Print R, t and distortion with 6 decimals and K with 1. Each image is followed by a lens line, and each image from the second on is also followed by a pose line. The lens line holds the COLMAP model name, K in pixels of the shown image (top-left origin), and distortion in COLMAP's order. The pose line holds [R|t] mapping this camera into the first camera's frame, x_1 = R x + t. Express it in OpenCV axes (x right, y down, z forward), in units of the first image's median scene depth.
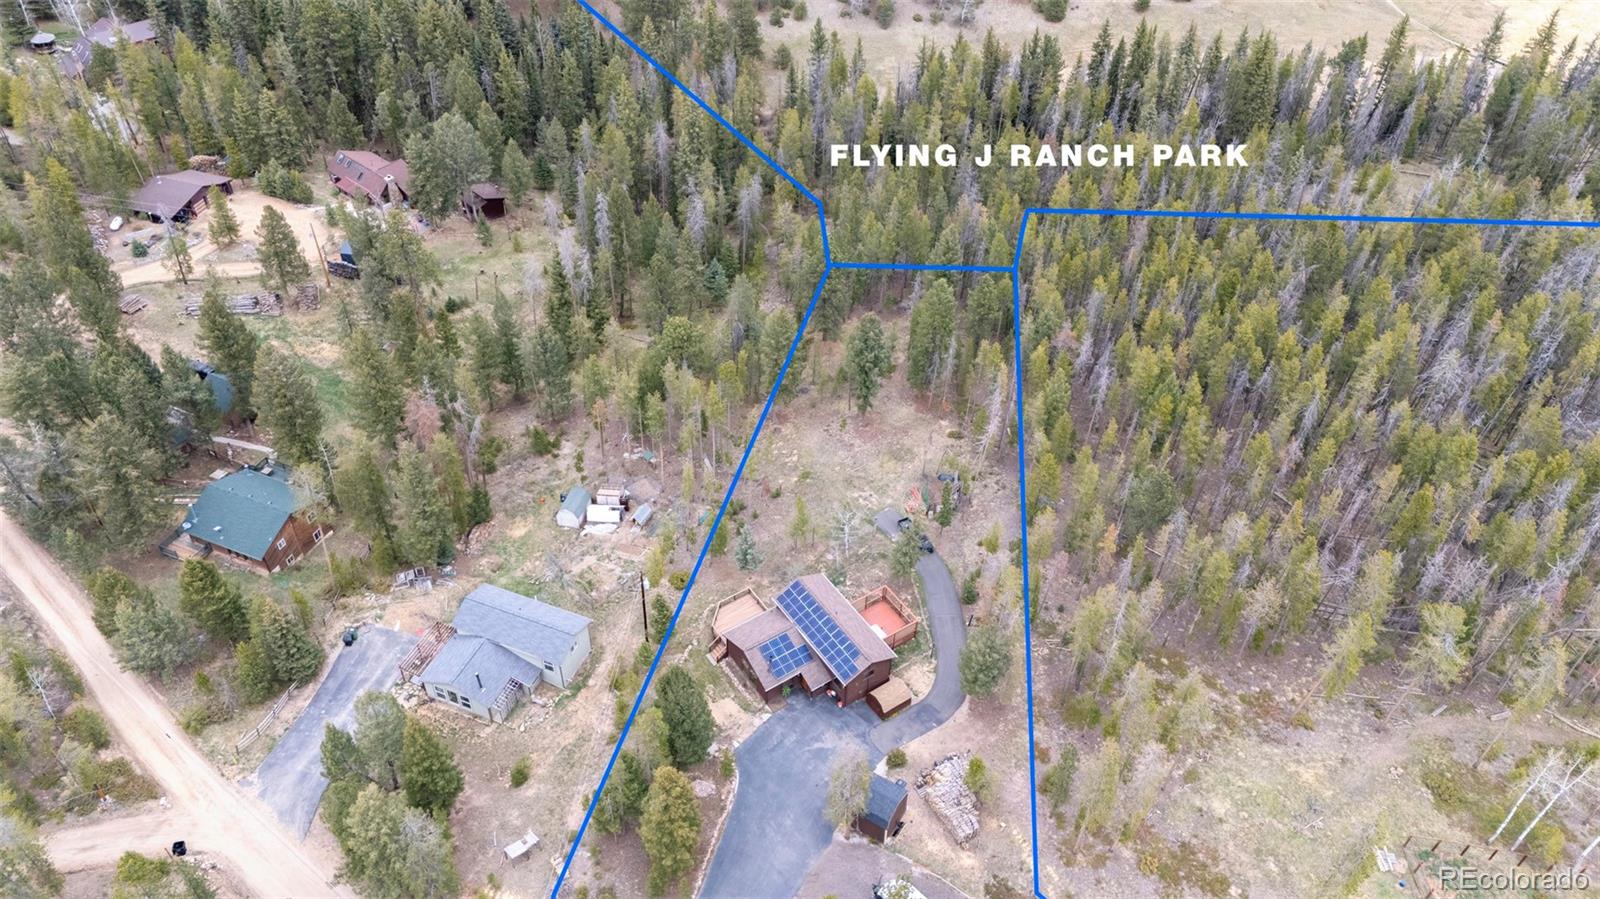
lens RADIAL K [[1160.4, 0, 800.0], [0, 1160.4, 449.5], [0, 0, 1]] dist [0.066452, -0.088453]
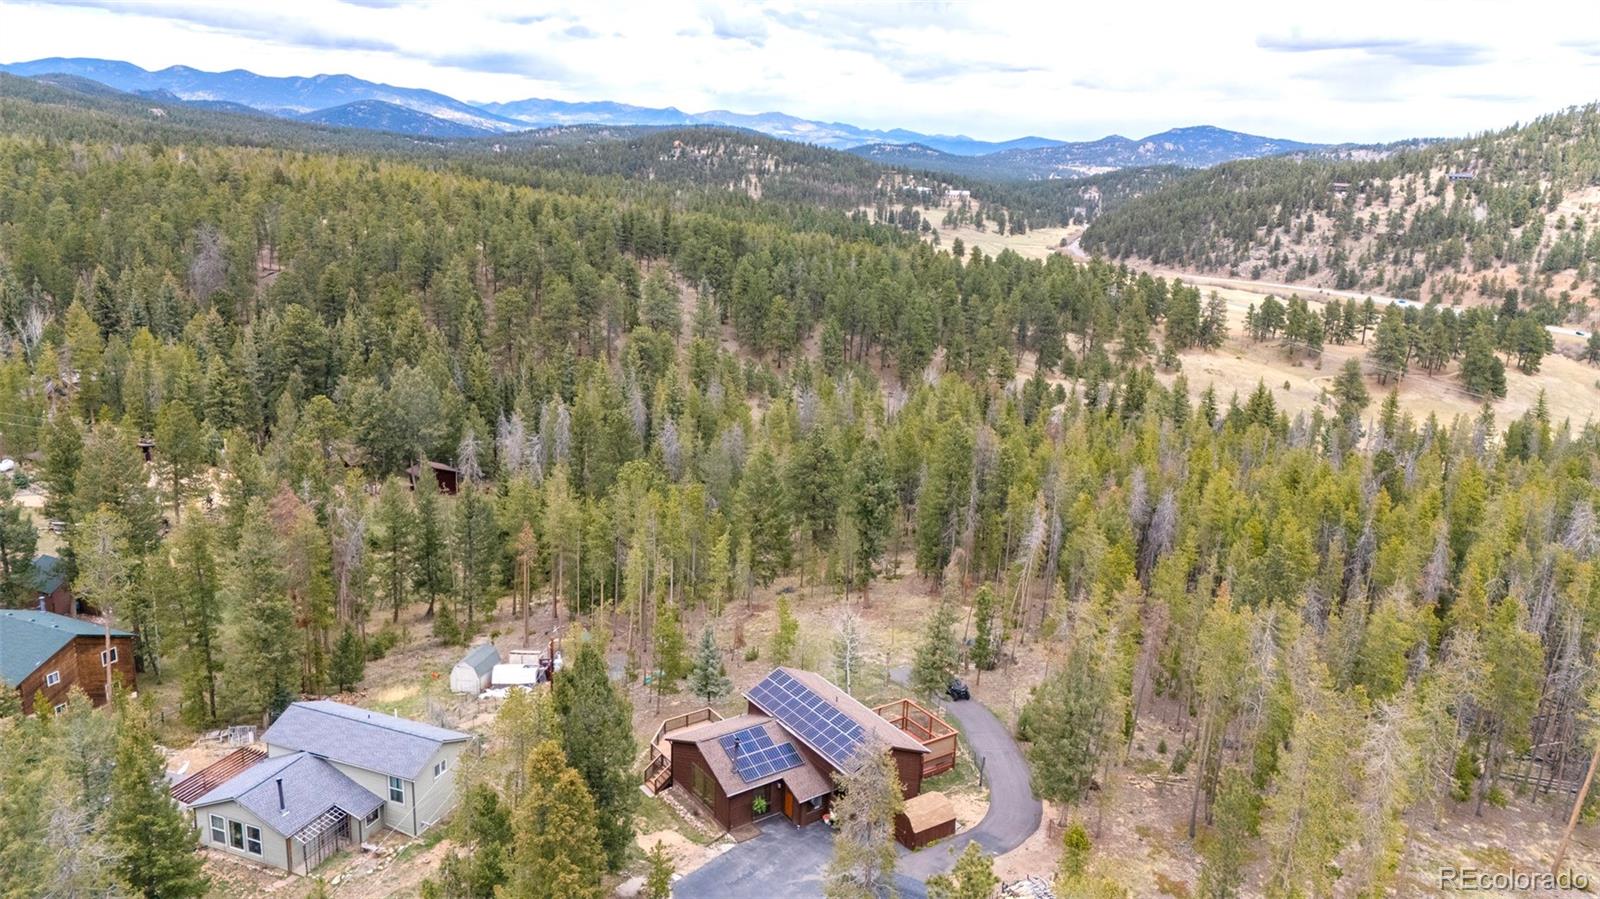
lens RADIAL K [[1160.4, 0, 800.0], [0, 1160.4, 449.5], [0, 0, 1]] dist [0.066452, -0.088453]
pose [[0.999848, 0.012617, 0.012022, 0.000076], [-0.005478, 0.882394, -0.470478, 0.326698], [-0.016544, 0.470341, 0.882330, 0.330654]]
